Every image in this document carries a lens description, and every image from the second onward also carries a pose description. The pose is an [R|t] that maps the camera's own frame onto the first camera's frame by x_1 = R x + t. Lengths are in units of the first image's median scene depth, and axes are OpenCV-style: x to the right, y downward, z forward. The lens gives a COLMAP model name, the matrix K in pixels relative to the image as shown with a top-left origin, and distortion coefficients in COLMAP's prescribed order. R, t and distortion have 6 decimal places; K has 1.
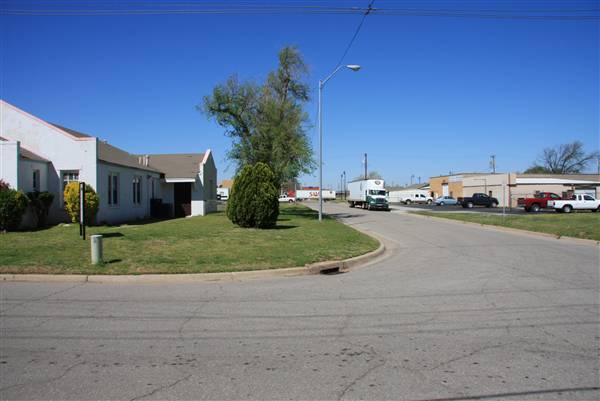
lens RADIAL K [[465.6, 0, 301.9], [0, 465.6, 193.8], [0, 0, 1]] dist [-0.181138, 0.136752]
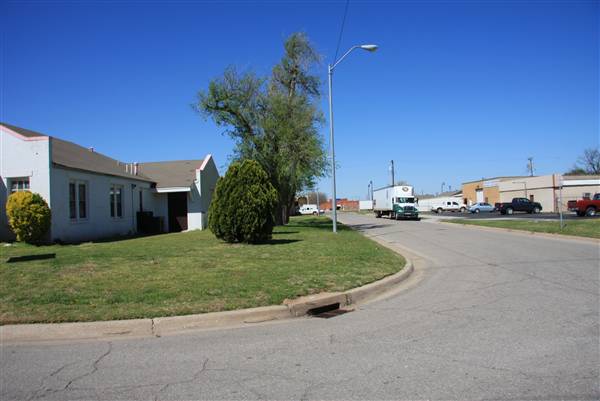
lens RADIAL K [[465.6, 0, 294.7], [0, 465.6, 201.6], [0, 0, 1]] dist [-0.181138, 0.136752]
pose [[0.996580, -0.028318, -0.077628, 0.025927], [0.027389, 0.999540, -0.013007, 0.008733], [0.077961, 0.010837, 0.996898, 0.127328]]
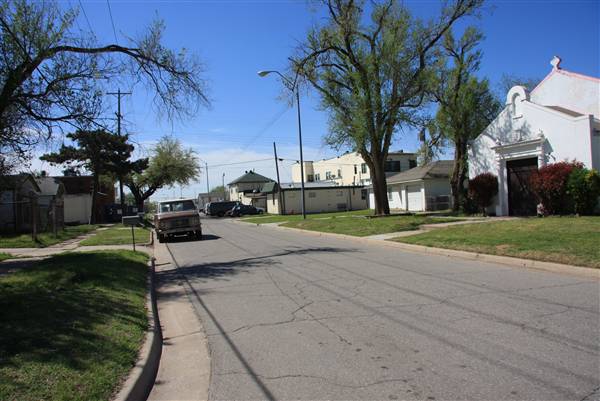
lens RADIAL K [[465.6, 0, 295.6], [0, 465.6, 201.6], [0, 0, 1]] dist [-0.181138, 0.136752]
pose [[0.274092, -0.007411, -0.961675, 0.023781], [0.052137, 0.998614, 0.007165, 0.009048], [0.960289, -0.052103, 0.274099, 0.083394]]
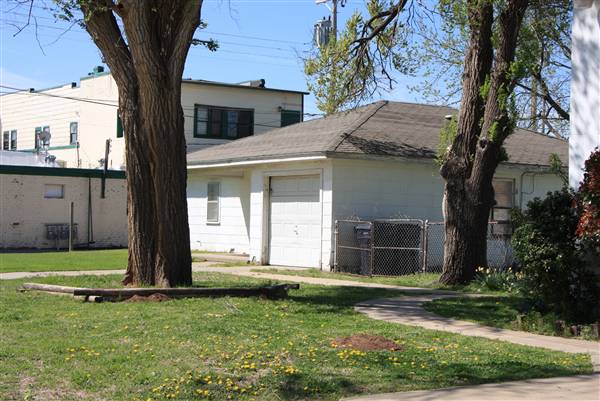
lens RADIAL K [[1037.8, 0, 298.5], [0, 1037.8, 202.5], [0, 0, 1]] dist [0.272644, 0.000000]
pose [[0.519660, 0.005588, -0.854355, -0.267777], [-0.018203, 0.999824, -0.004533, 0.012297], [0.854179, 0.017908, 0.519671, 0.246804]]
